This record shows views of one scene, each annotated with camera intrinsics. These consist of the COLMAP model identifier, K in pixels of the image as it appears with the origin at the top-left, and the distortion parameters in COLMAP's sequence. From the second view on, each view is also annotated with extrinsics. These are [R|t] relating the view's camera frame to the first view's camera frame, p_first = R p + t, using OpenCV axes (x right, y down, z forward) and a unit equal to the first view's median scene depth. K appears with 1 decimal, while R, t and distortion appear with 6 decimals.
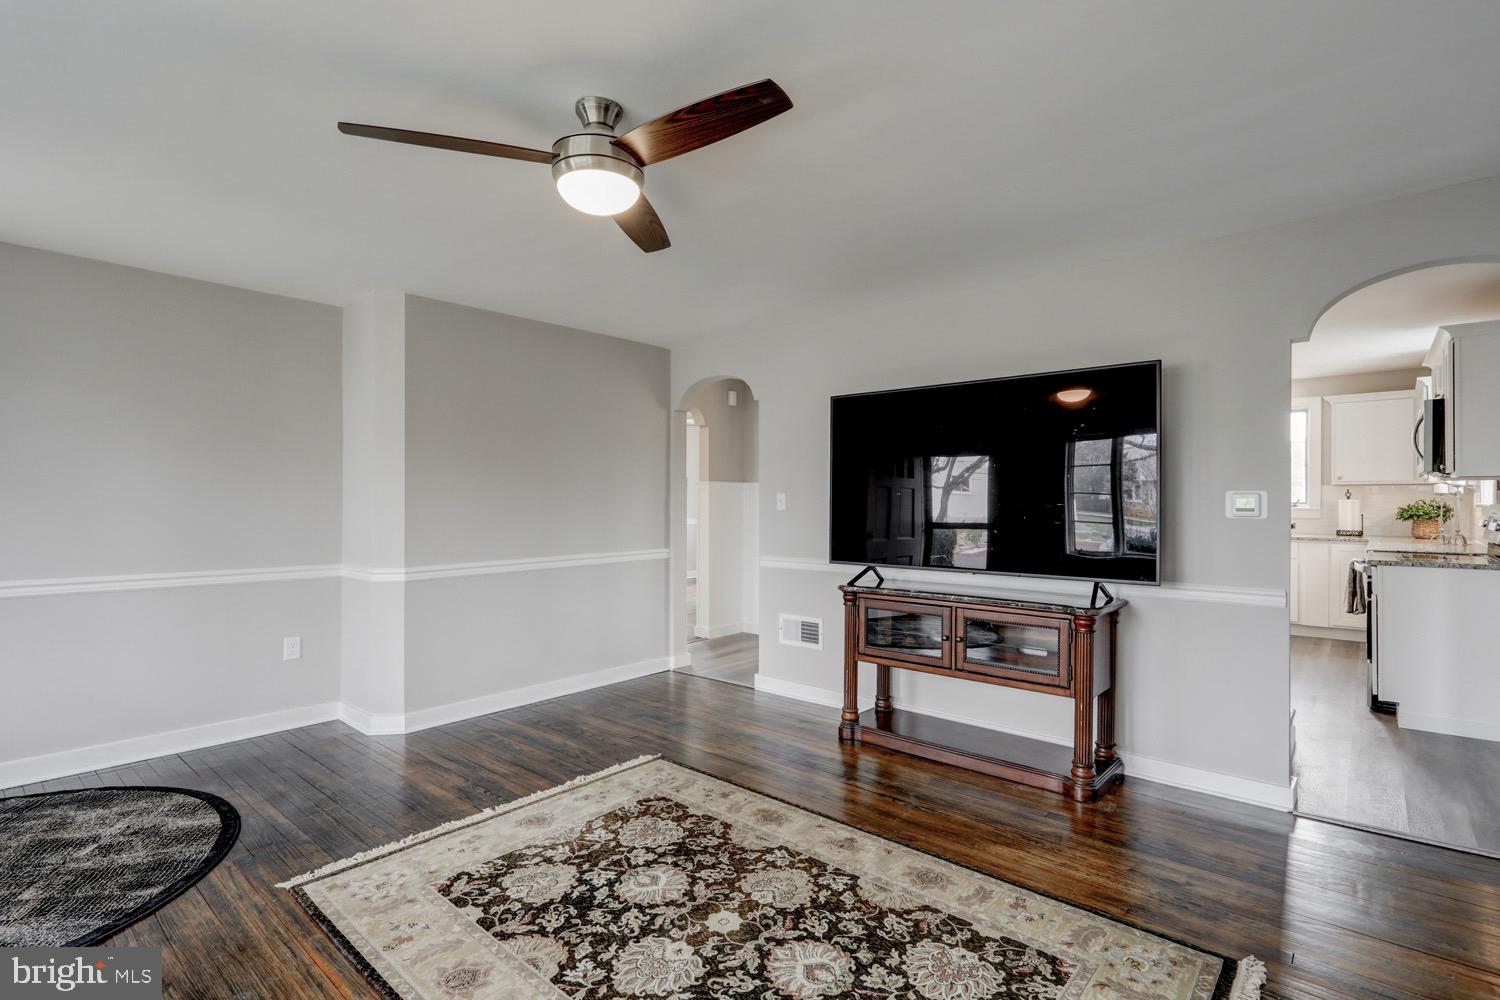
lens RADIAL K [[713.0, 0, 750.0], [0, 713.0, 500.0], [0, 0, 1]] dist [-0.001891, 0.000077]
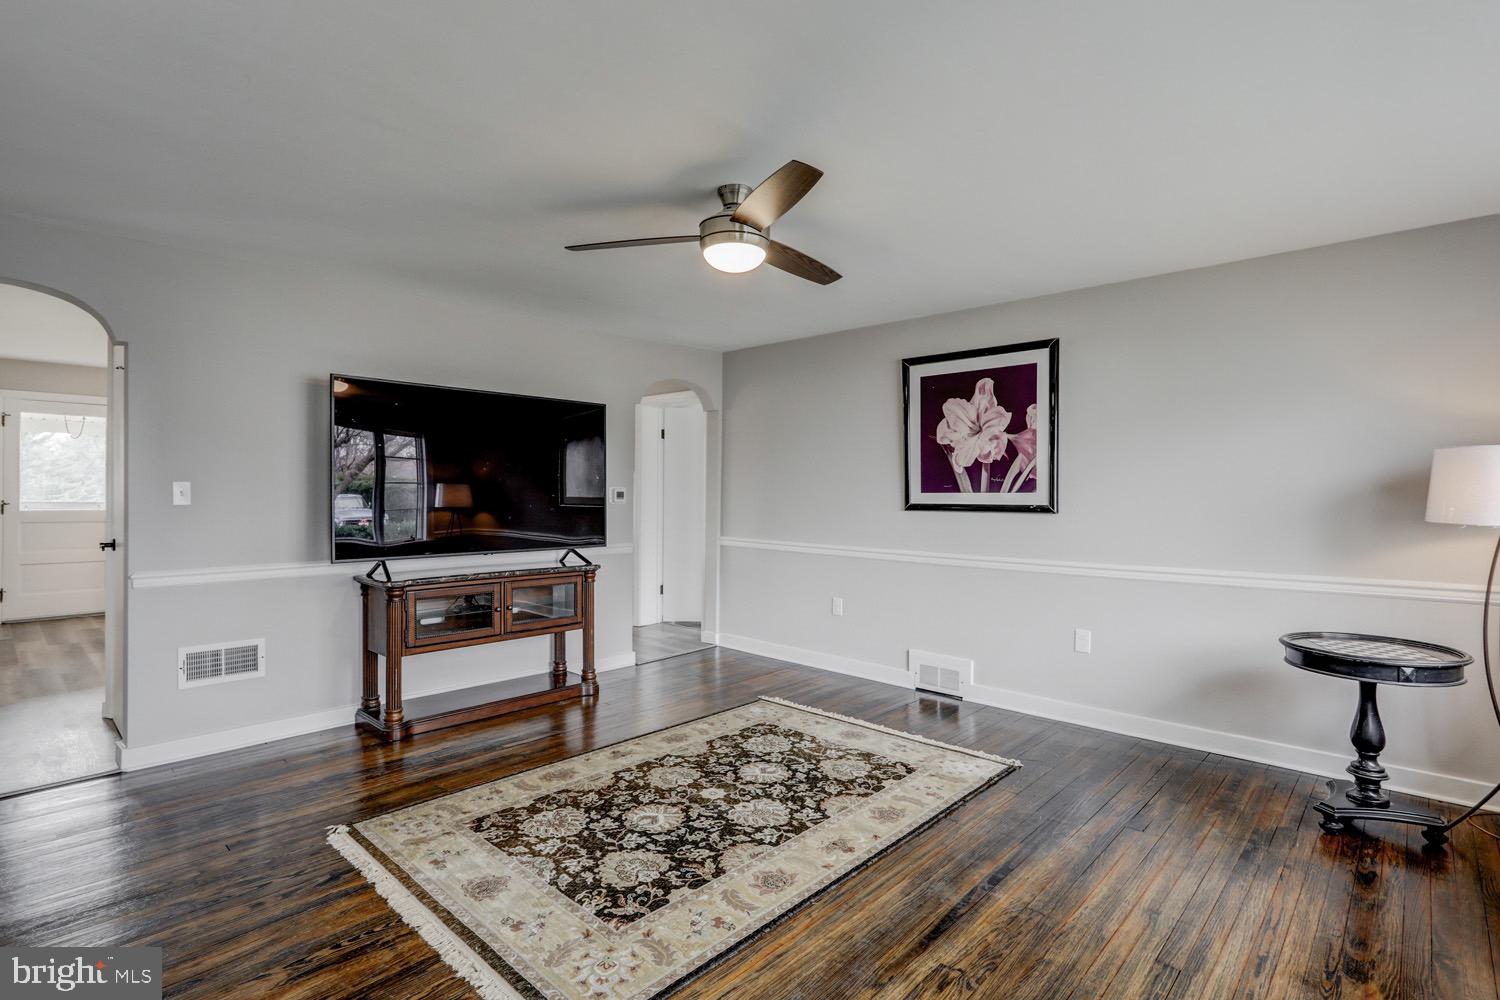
lens RADIAL K [[713.0, 0, 750.0], [0, 713.0, 500.0], [0, 0, 1]] dist [-0.001891, 0.000077]
pose [[0.039810, -0.008474, 0.999171, -1.299265], [-0.004560, 0.999952, 0.008662, 0.000435], [-0.999197, -0.004901, 0.039769, 0.791711]]
